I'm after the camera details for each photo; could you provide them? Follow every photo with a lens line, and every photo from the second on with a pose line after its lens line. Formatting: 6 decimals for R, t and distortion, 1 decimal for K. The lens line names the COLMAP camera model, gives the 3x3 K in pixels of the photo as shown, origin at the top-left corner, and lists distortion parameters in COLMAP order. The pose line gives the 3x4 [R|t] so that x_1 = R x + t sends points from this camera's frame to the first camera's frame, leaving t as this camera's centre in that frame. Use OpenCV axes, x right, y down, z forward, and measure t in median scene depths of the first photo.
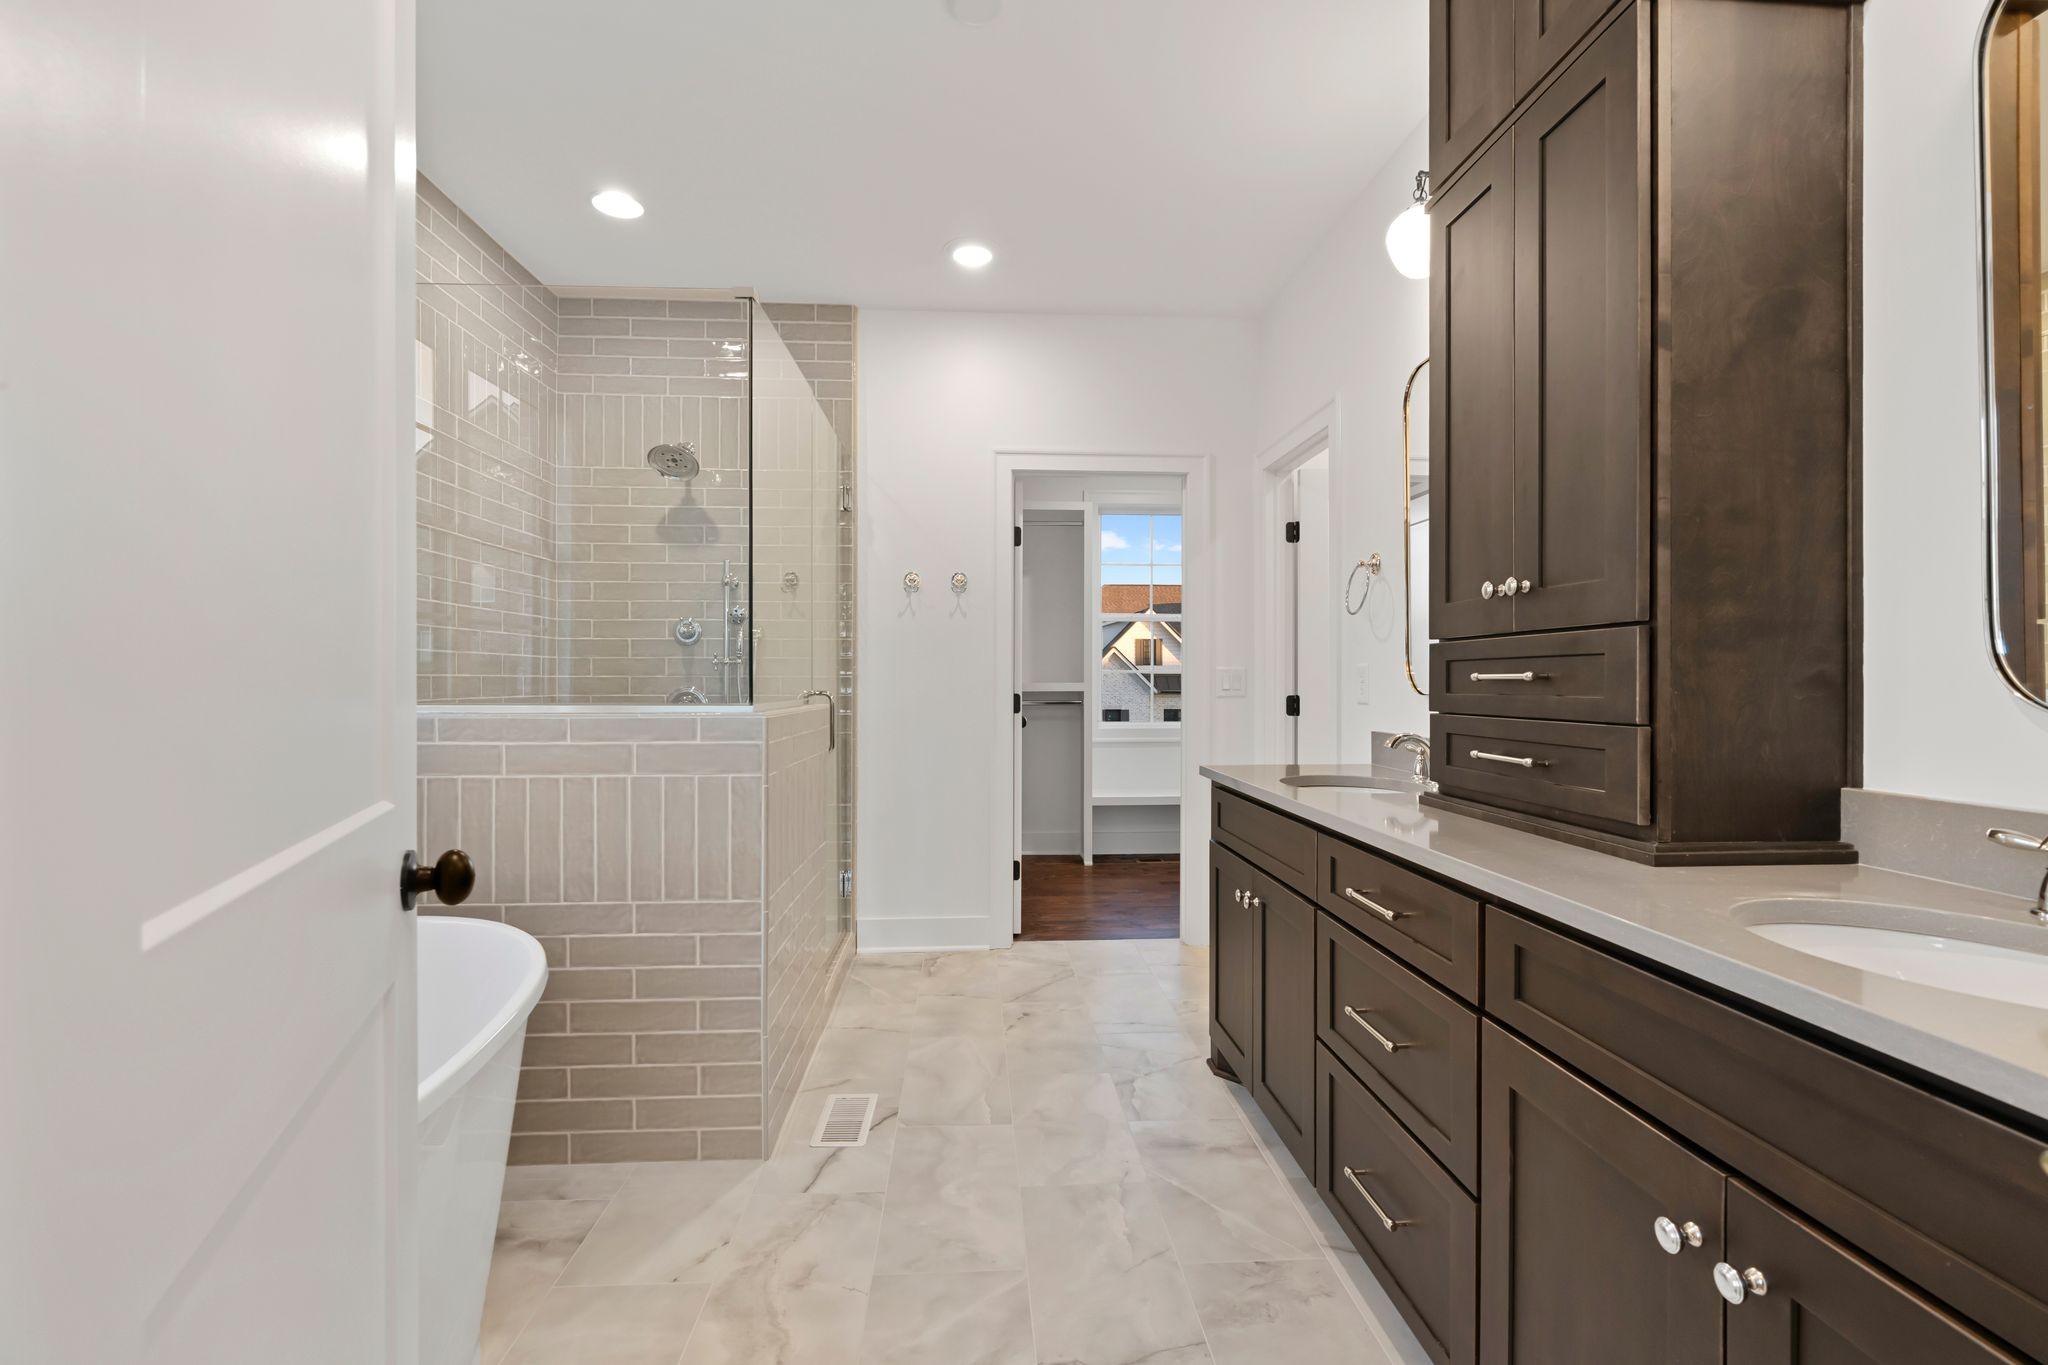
lens RADIAL K [[927.3, 0, 1024.8], [0, 927.3, 680.3], [0, 0, 1]] dist [-0.013125, 0.004763]
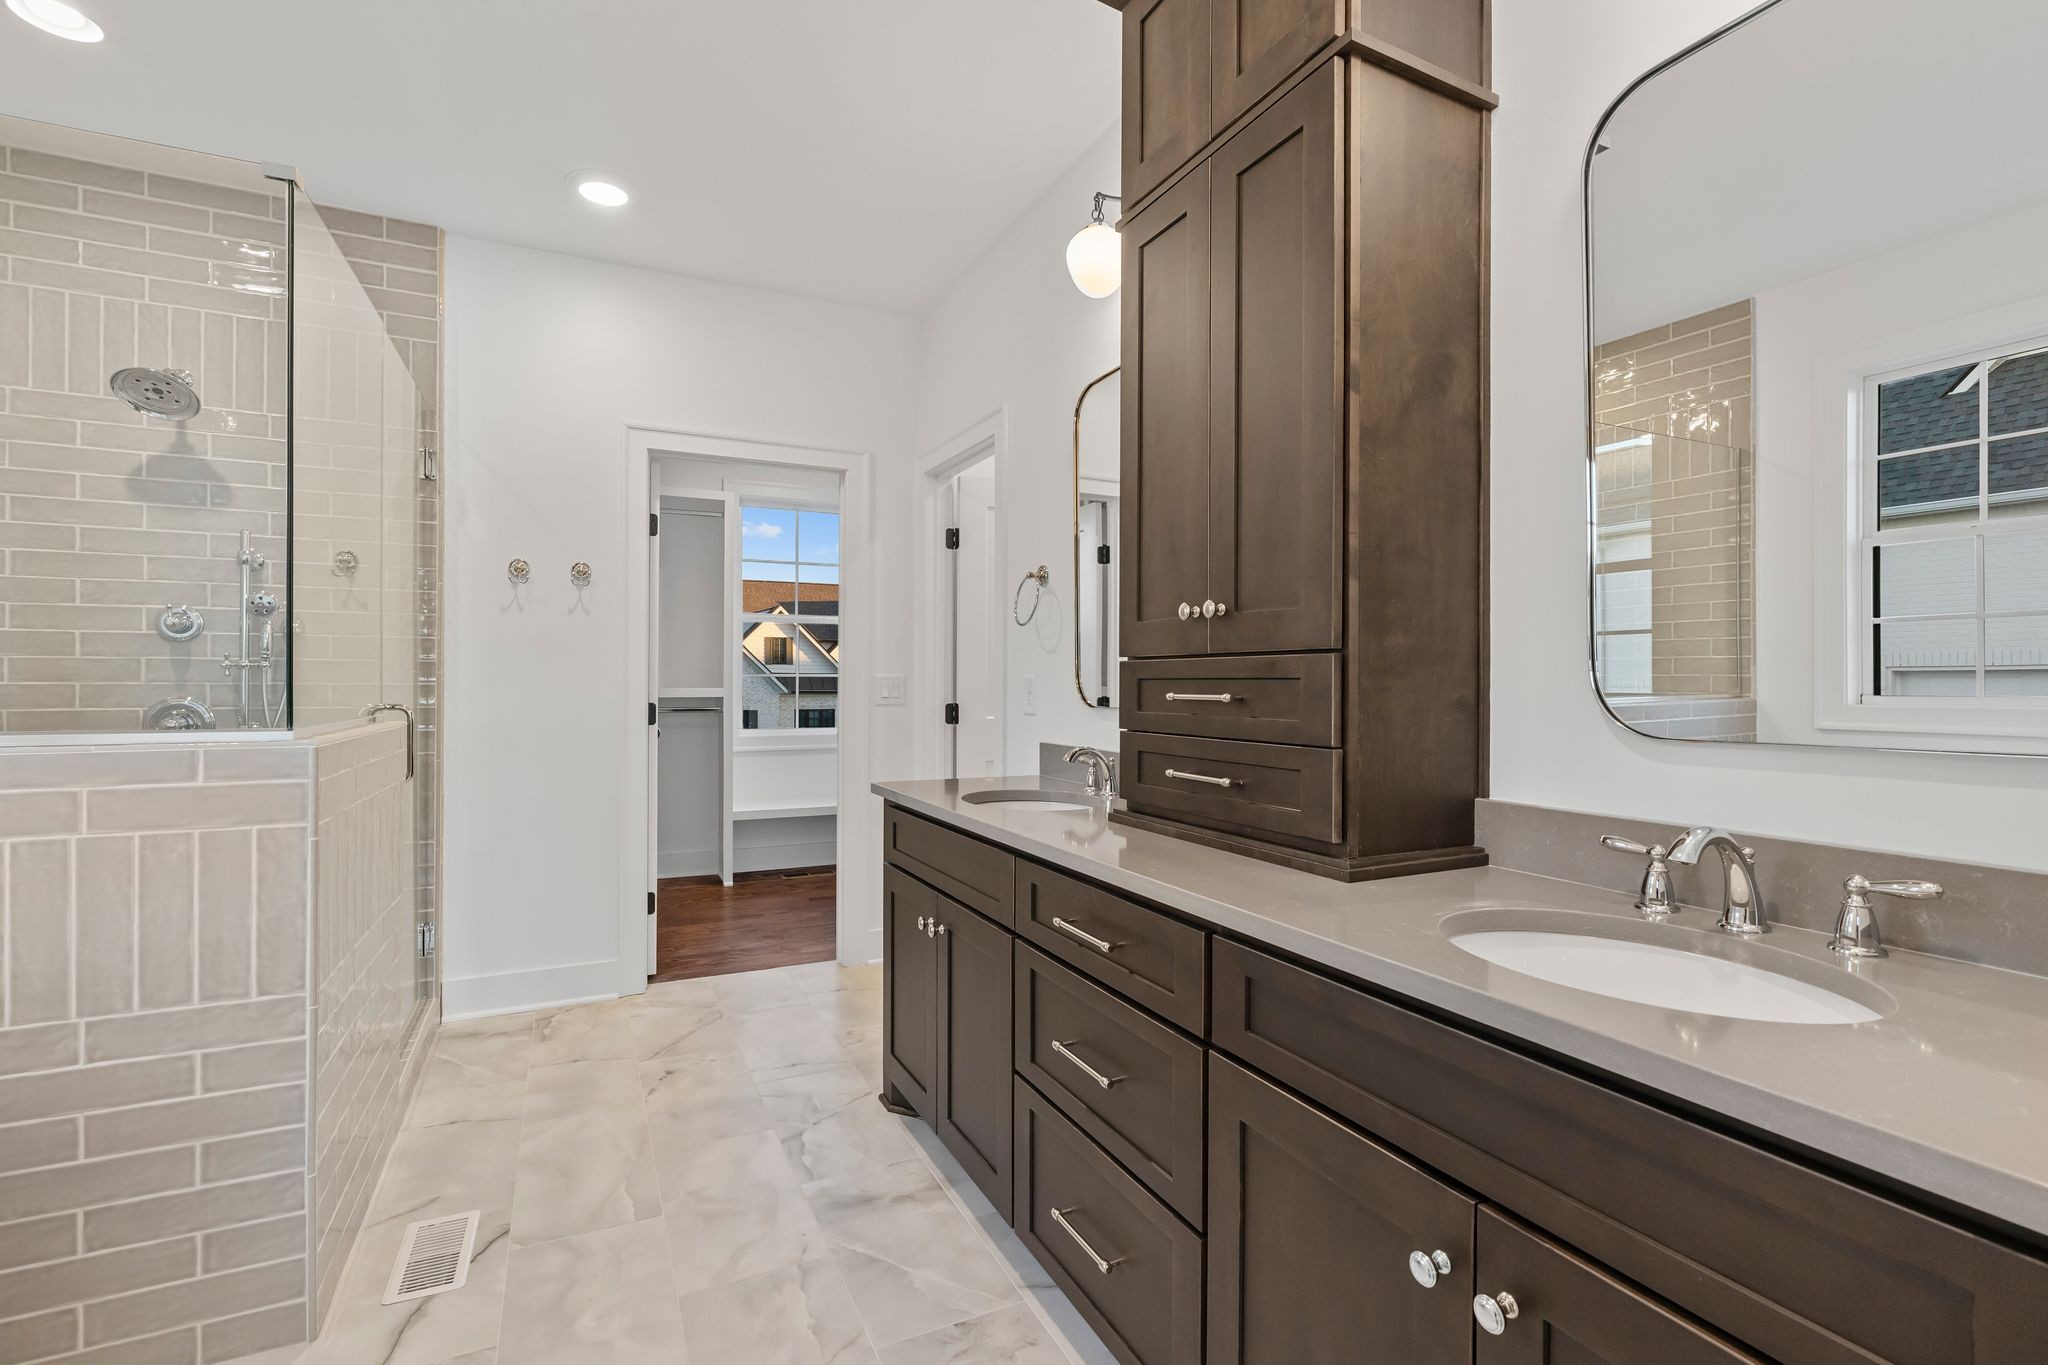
lens RADIAL K [[927.3, 0, 1024.8], [0, 927.3, 680.3], [0, 0, 1]] dist [-0.013125, 0.004763]
pose [[0.923033, 0.003272, 0.384707, -0.036726], [-0.003579, 0.999994, 0.000082, -0.015590], [-0.384704, -0.001452, 0.923039, 0.094402]]
